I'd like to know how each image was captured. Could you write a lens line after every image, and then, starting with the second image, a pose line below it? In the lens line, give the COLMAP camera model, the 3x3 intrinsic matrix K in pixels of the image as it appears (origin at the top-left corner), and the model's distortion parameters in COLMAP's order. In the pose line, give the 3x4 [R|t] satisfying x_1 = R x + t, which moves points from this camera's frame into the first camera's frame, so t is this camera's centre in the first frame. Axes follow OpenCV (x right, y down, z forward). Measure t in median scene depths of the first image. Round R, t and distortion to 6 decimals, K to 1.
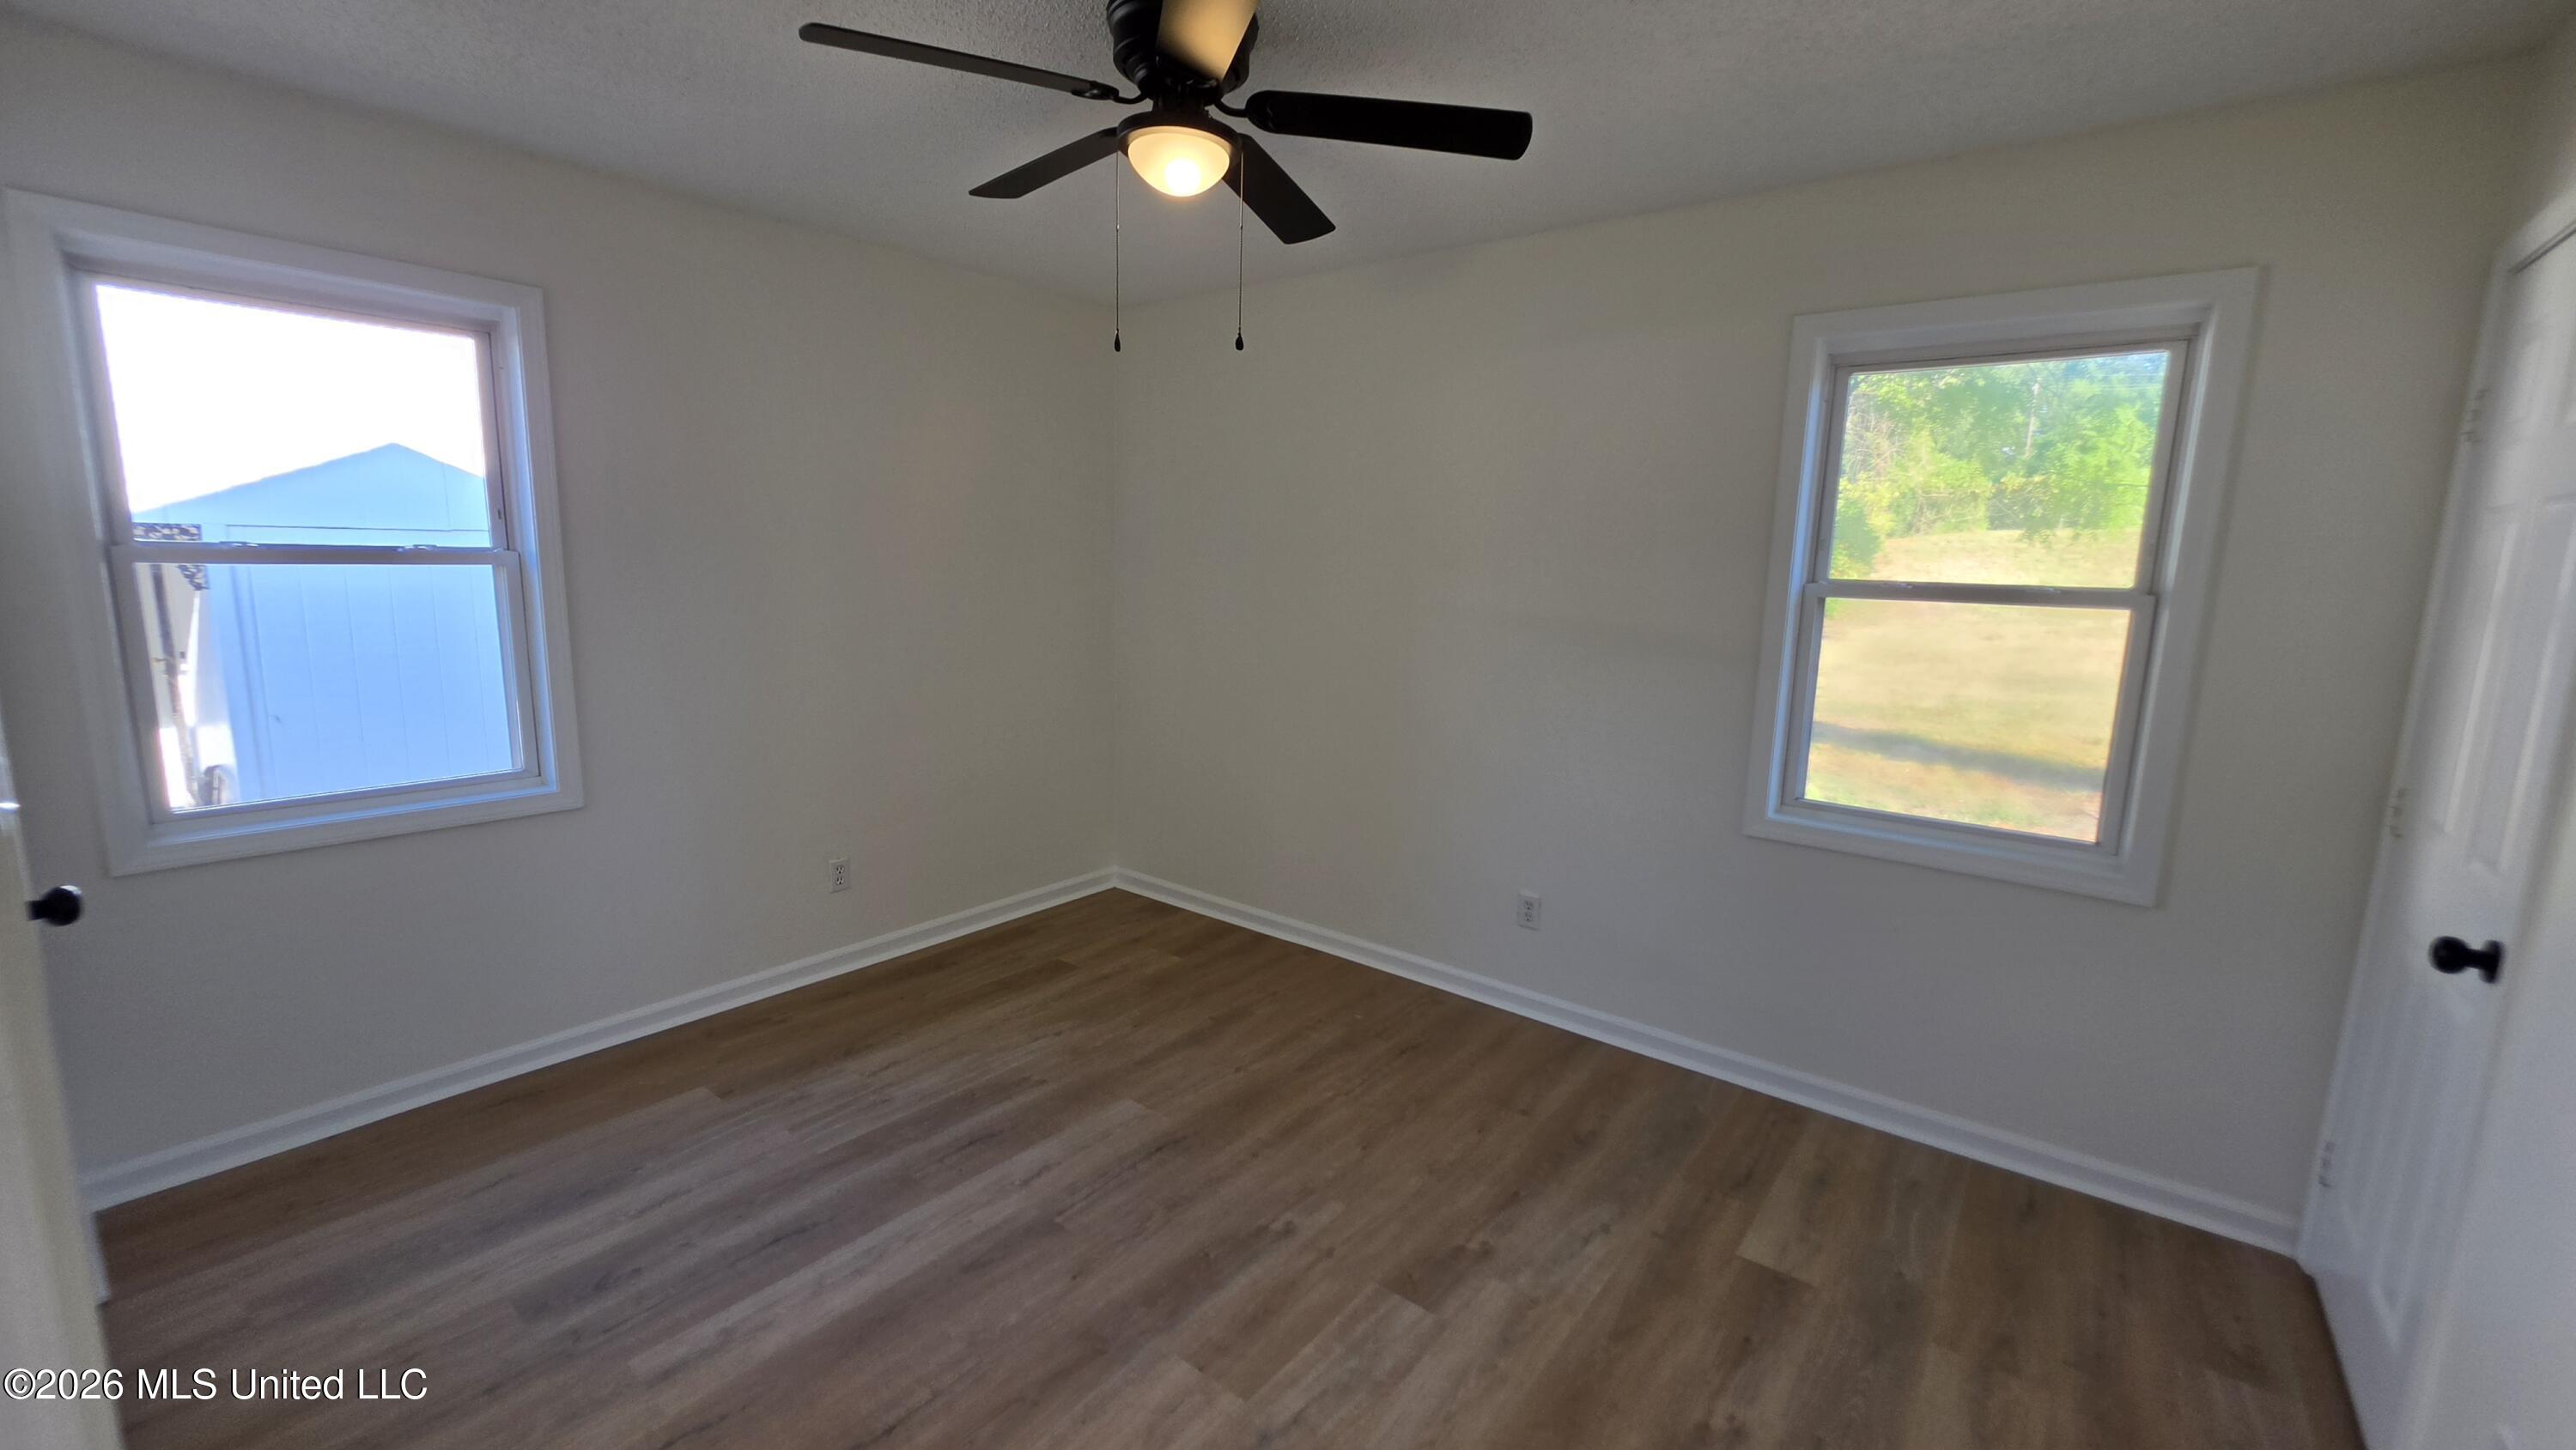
lens RADIAL K [[1066.6, 0, 1297.1], [0, 1066.6, 736.0], [0, 0, 1]] dist [0.000579, 0.000210]
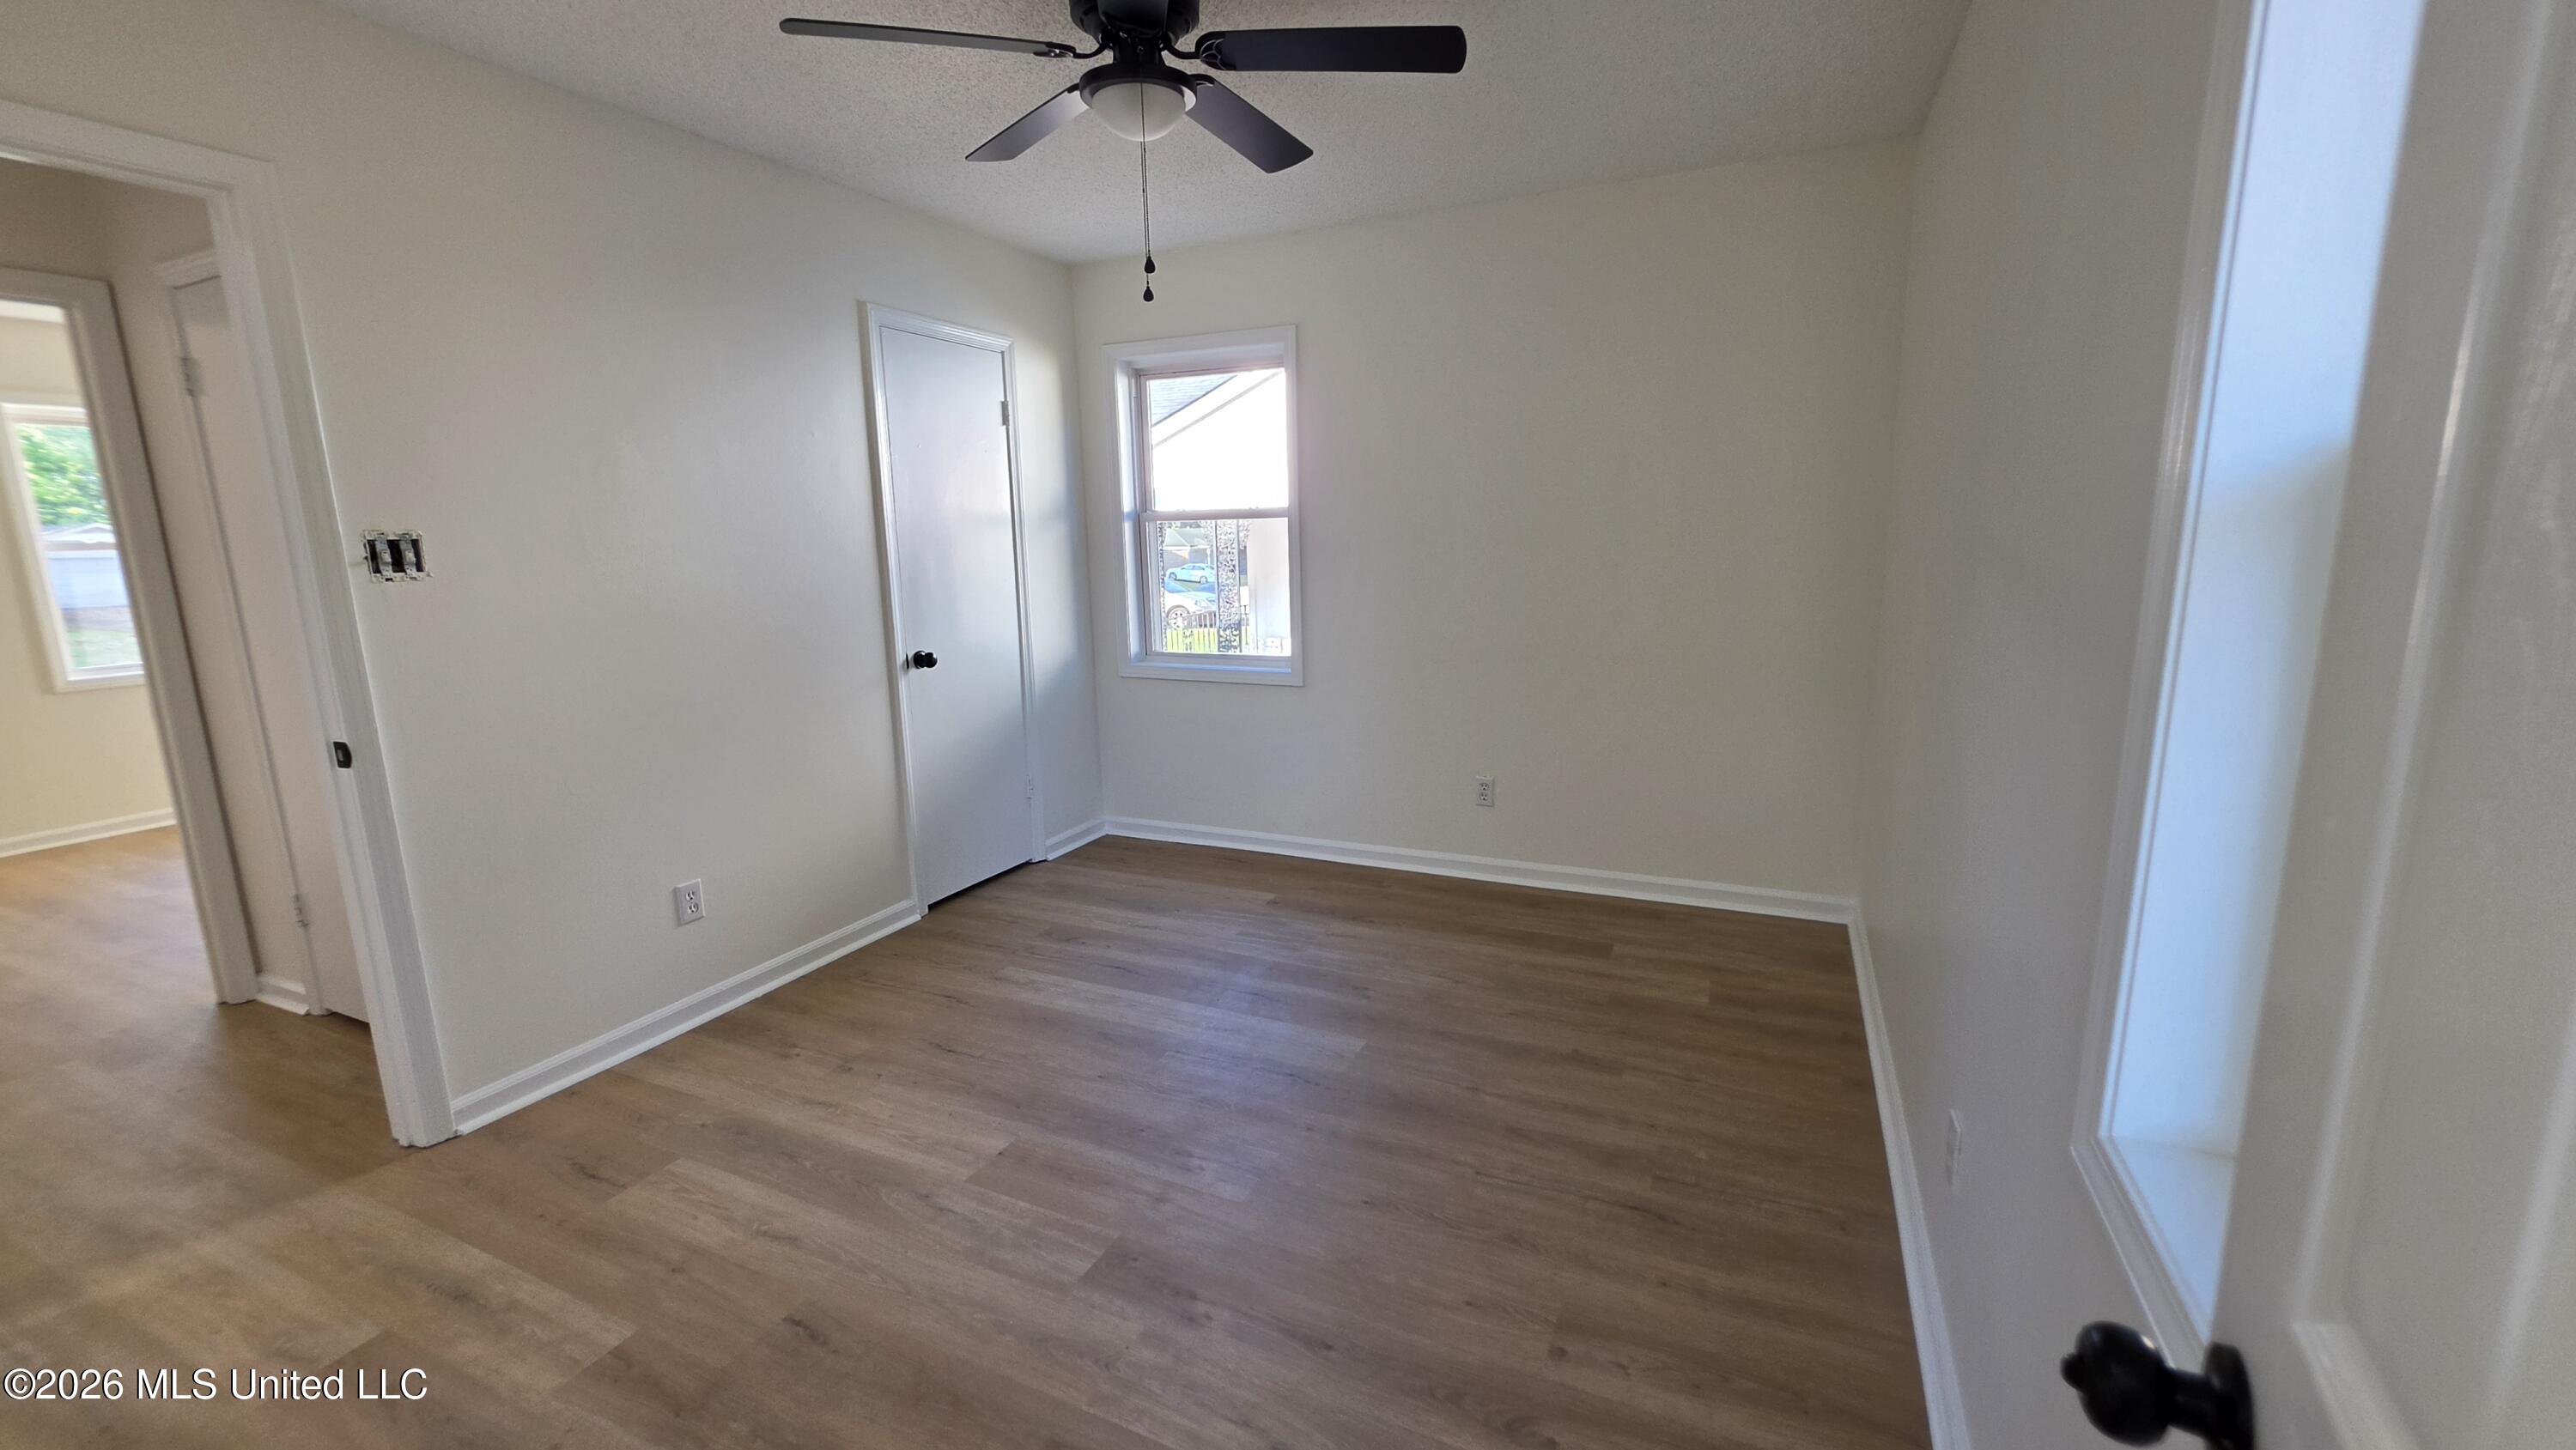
lens RADIAL K [[1031.7, 0, 1287.1], [0, 1031.7, 722.7], [0, 0, 1]] dist [-0.004258, 0.000490]
pose [[0.198463, 0.153304, -0.968044, 0.827854], [-0.133194, 0.982747, 0.128326, -0.082536], [0.971016, 0.103469, 0.215458, 0.779554]]
